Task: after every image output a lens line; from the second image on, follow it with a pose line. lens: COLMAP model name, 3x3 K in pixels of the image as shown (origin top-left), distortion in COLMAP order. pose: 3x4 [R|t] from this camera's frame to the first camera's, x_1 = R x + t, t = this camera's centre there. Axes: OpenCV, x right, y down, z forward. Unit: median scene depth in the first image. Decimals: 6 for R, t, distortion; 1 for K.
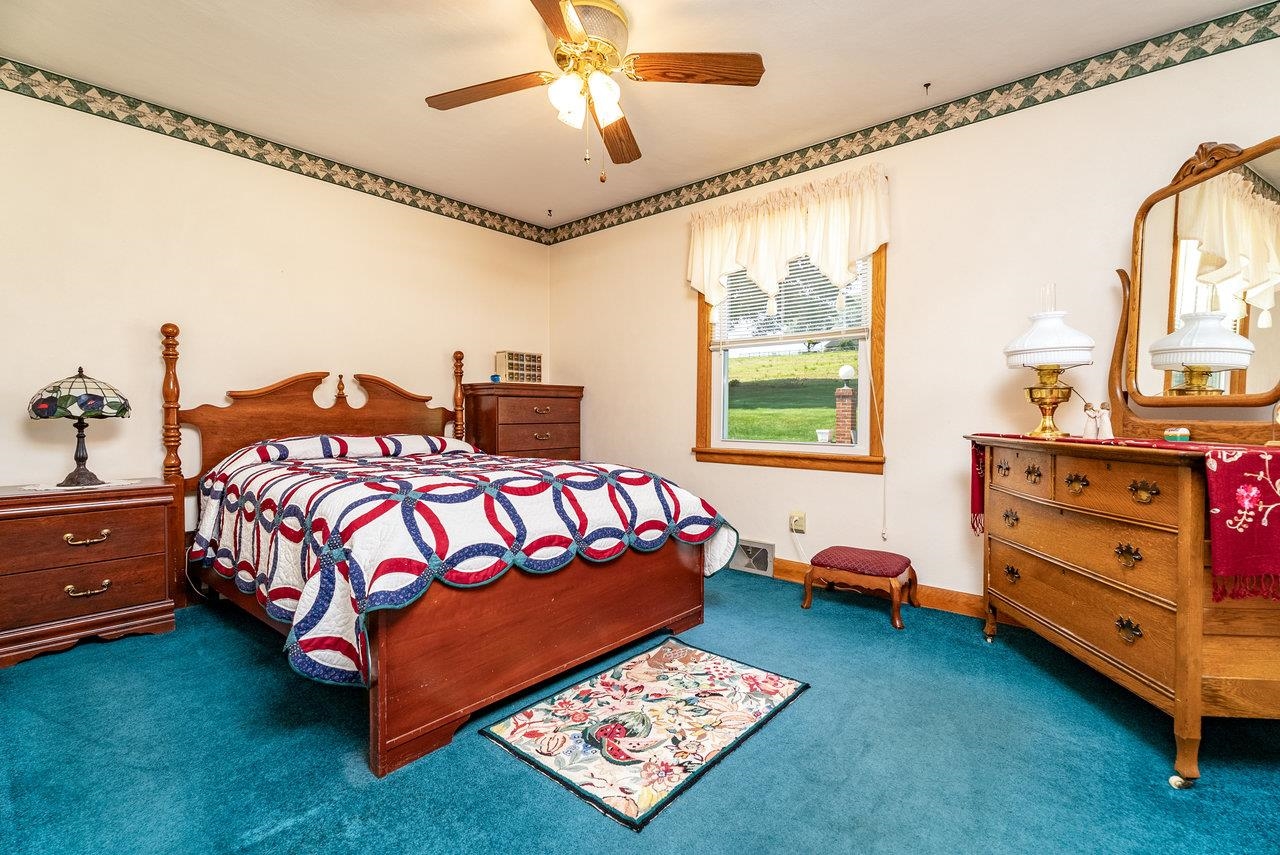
lens RADIAL K [[584.2, 0, 636.9], [0, 584.2, 421.4], [0, 0, 1]] dist [0.003533, 0.000461]
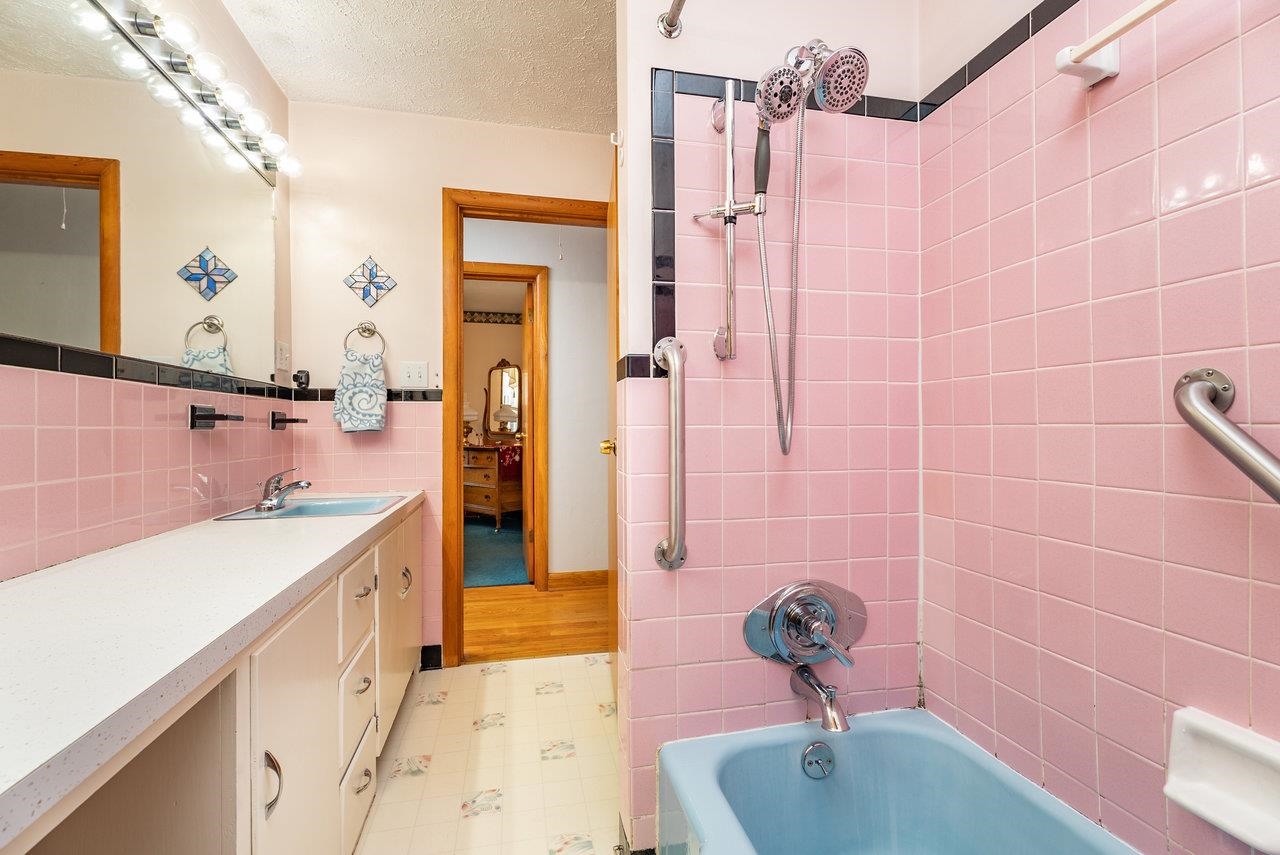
lens RADIAL K [[584.2, 0, 635.8], [0, 584.2, 427.6], [0, 0, 1]] dist [0.003533, 0.000461]
pose [[0.596192, 0.001256, 0.802841, -1.326769], [0.007423, 0.999947, -0.007077, -0.039313], [-0.802808, 0.010179, 0.596151, -1.664894]]
